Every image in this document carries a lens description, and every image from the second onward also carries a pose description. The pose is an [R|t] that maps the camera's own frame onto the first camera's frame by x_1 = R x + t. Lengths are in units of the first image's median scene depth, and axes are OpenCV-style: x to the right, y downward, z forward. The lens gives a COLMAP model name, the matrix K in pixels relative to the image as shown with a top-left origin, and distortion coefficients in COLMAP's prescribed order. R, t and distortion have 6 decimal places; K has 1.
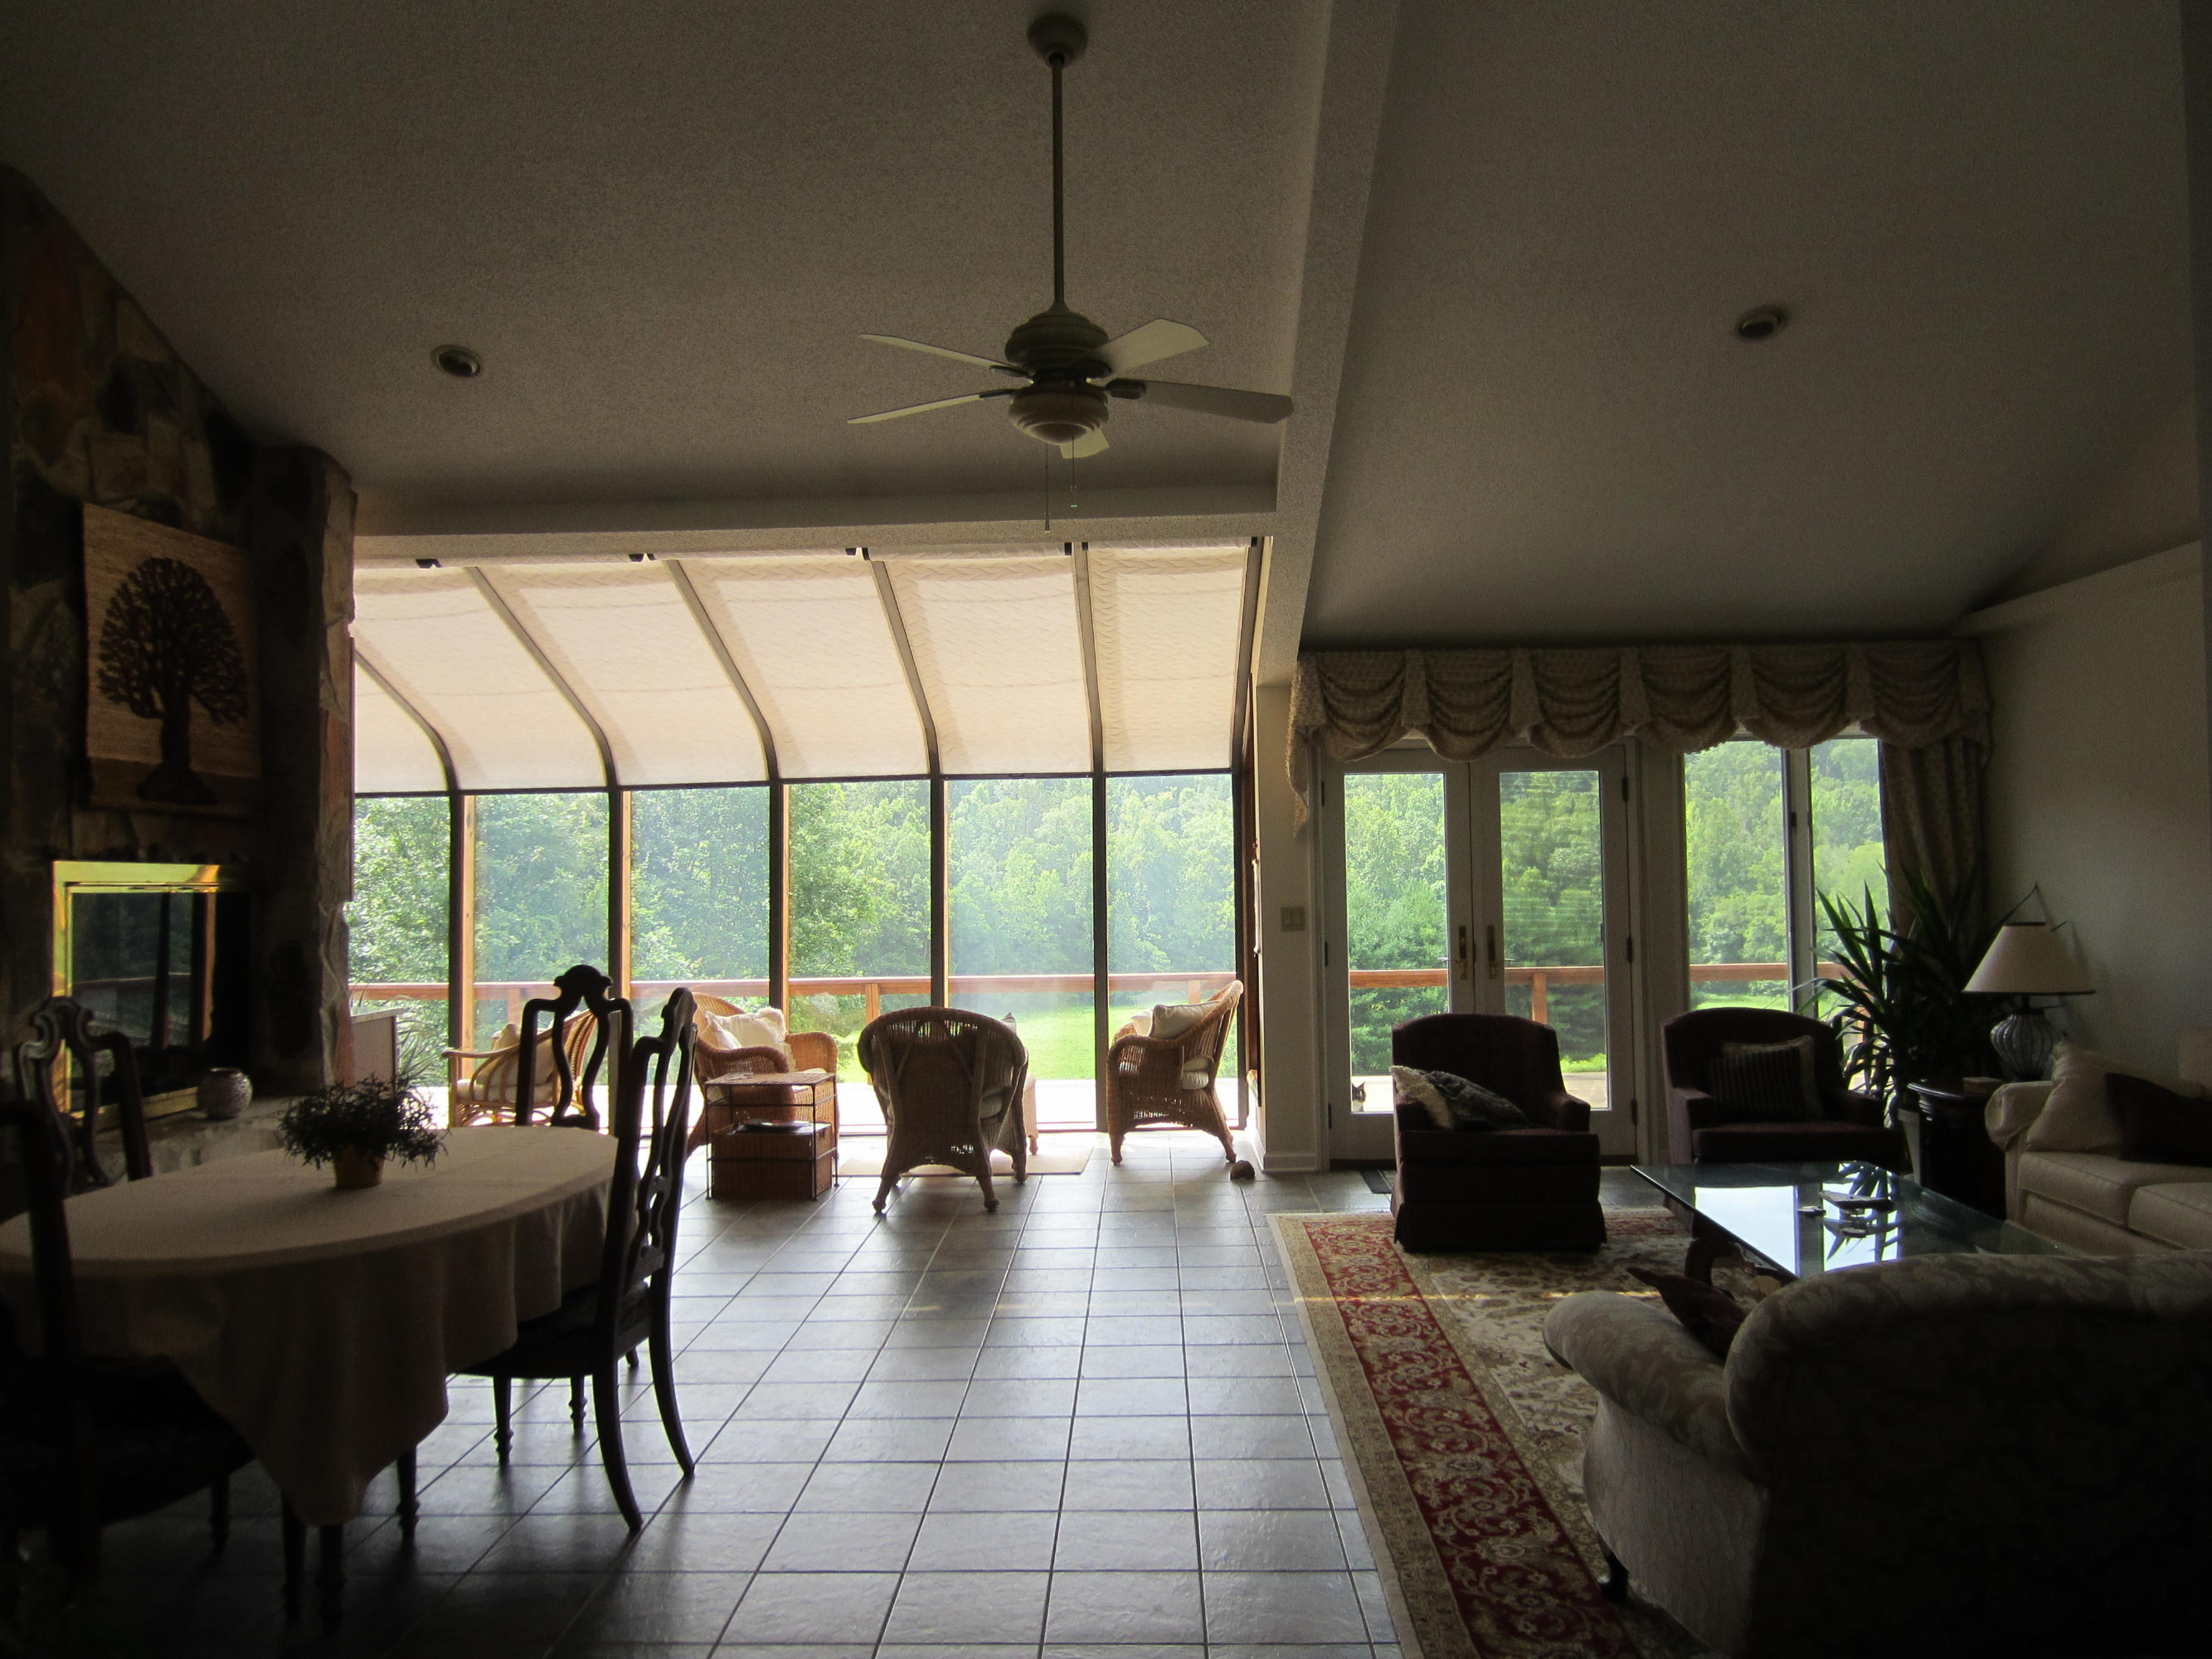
lens RADIAL K [[1580.4, 0, 1106.0], [0, 1580.4, 829.5], [0, 0, 1]] dist [-0.017234, -0.002005]
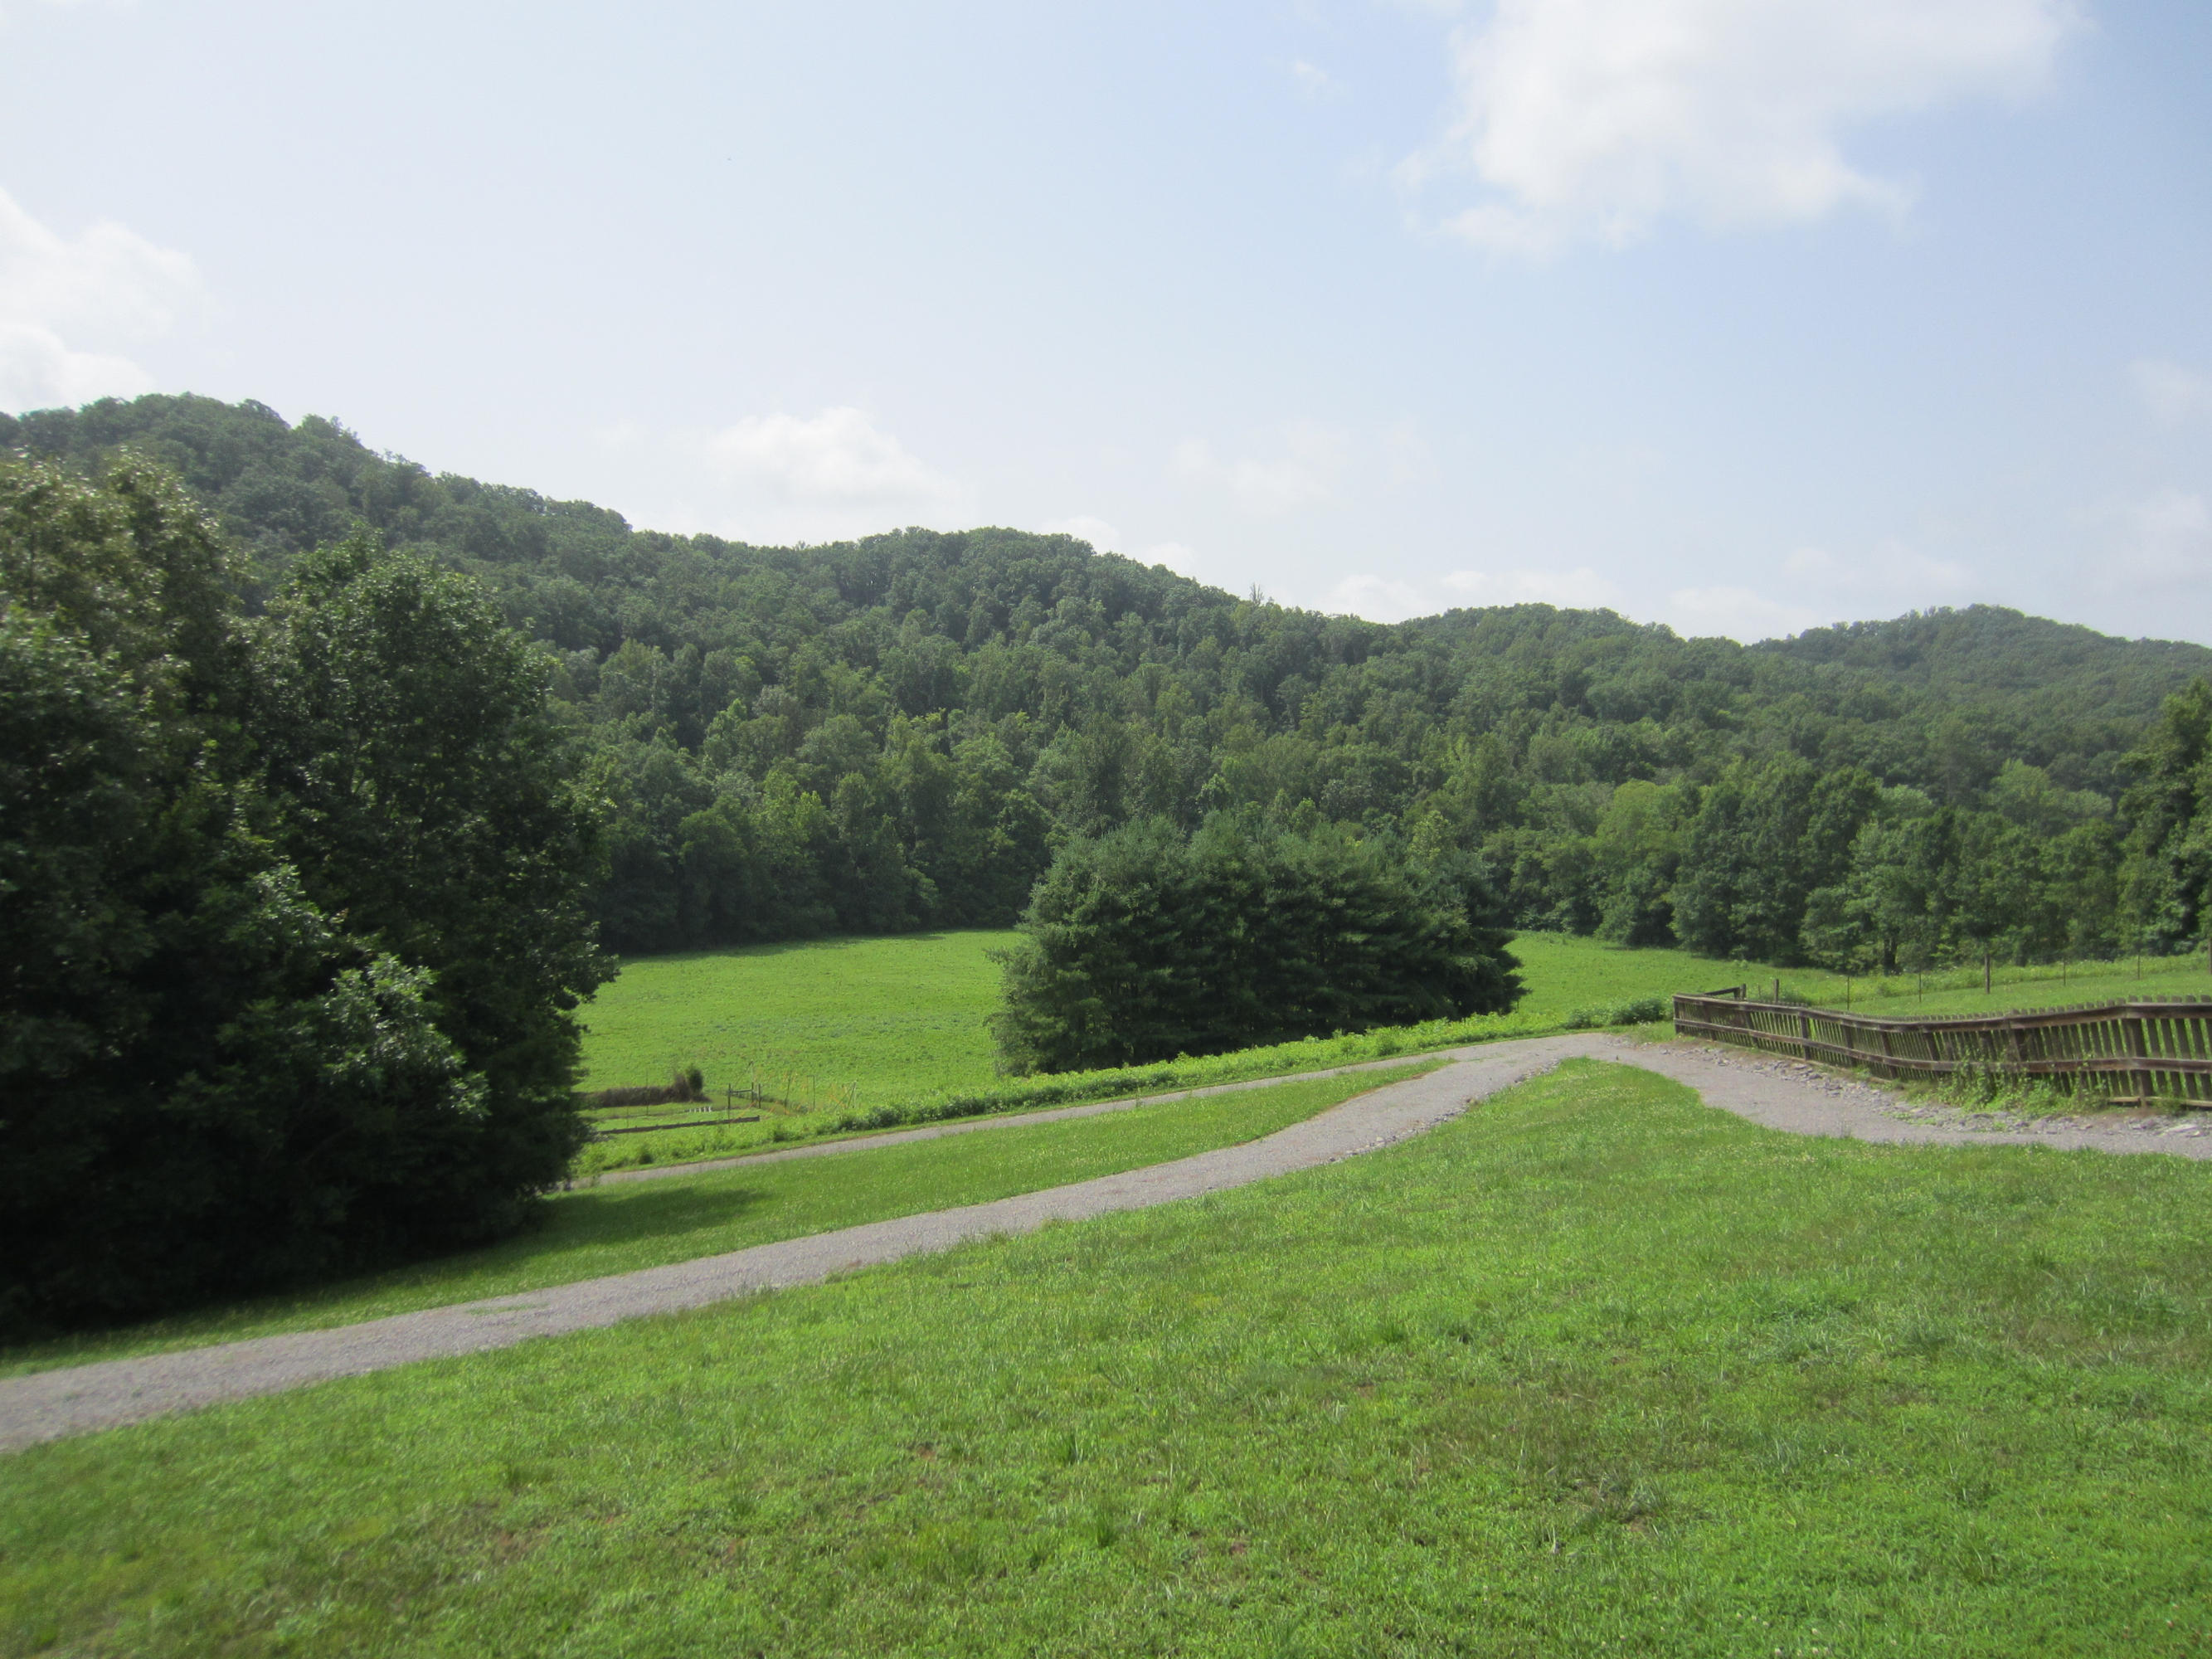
lens RADIAL K [[1580.4, 0, 1106.0], [0, 1580.4, 829.5], [0, 0, 1]] dist [-0.017234, -0.002005]
pose [[0.988222, 0.015346, 0.152257, -0.183203], [-0.022534, 0.998706, 0.045595, 0.040847], [-0.151361, -0.048489, 0.987289, 1.403997]]
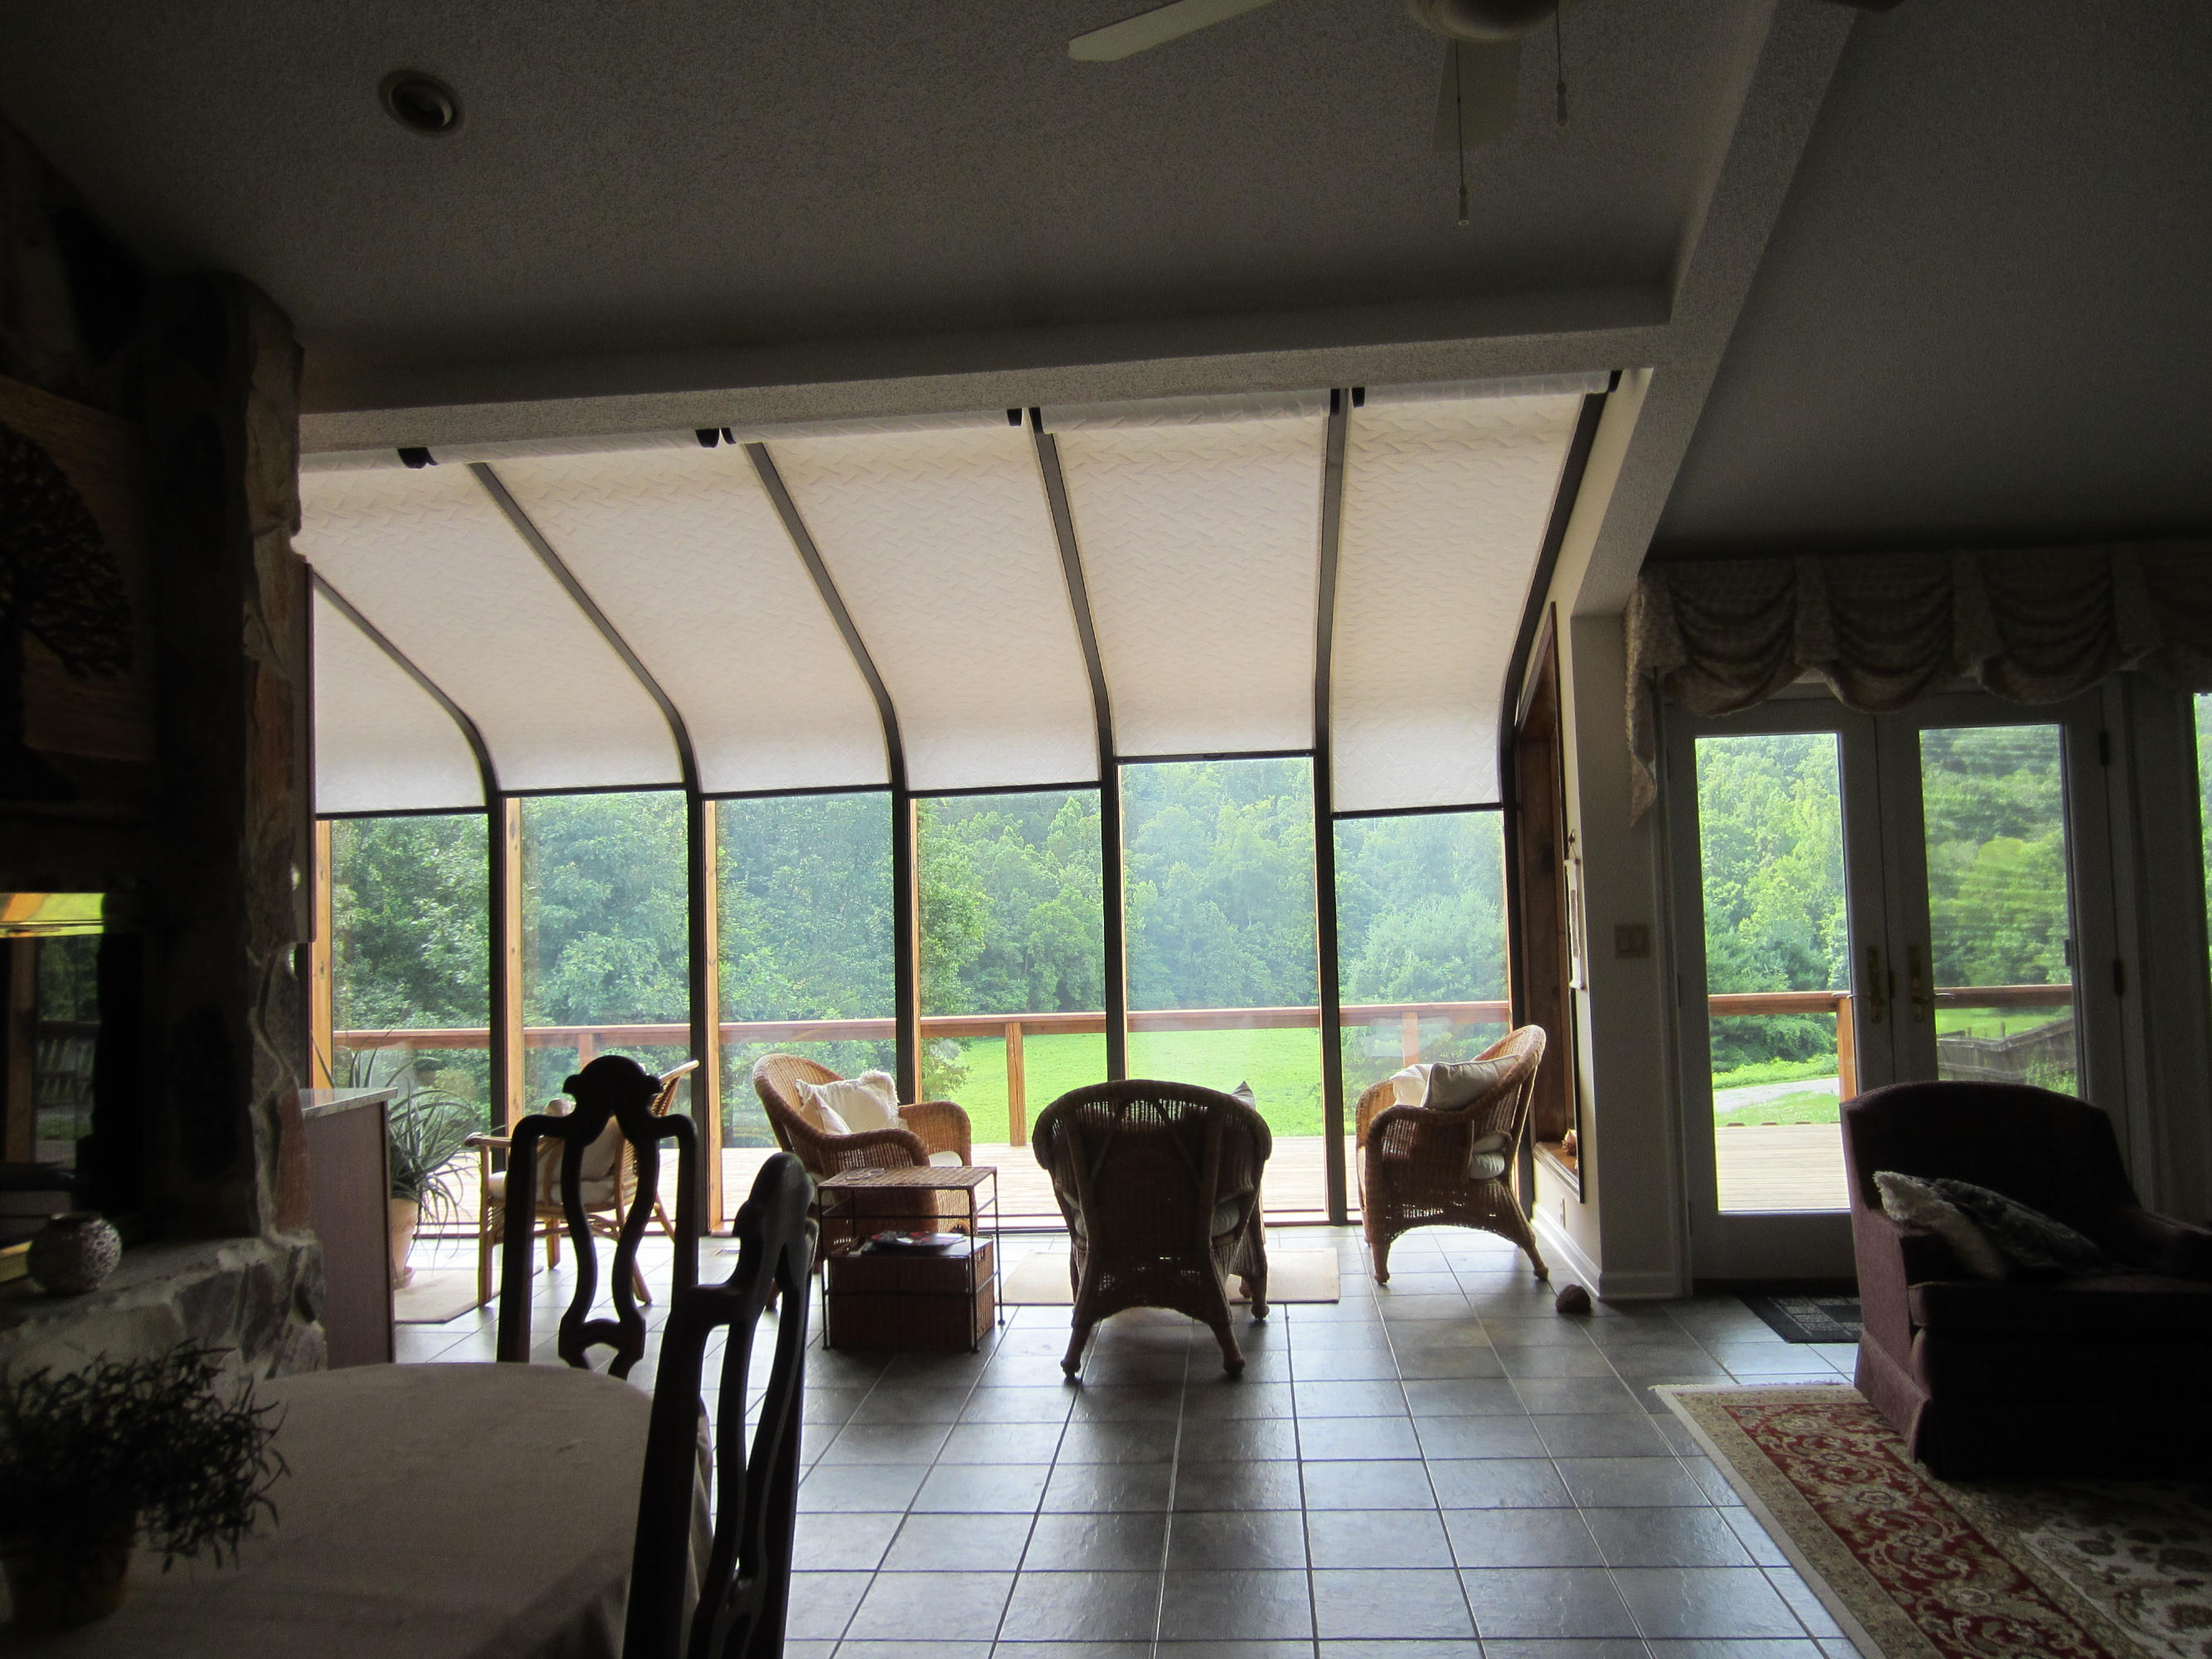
lens RADIAL K [[1580.3, 0, 1113.6], [0, 1580.3, 838.8], [0, 0, 1]] dist [-0.012213, -0.004485]
pose [[0.998281, -0.019363, -0.055323, -0.076437], [0.019290, 0.999812, -0.001867, 0.007387], [0.055349, 0.000796, 0.998467, 0.286721]]
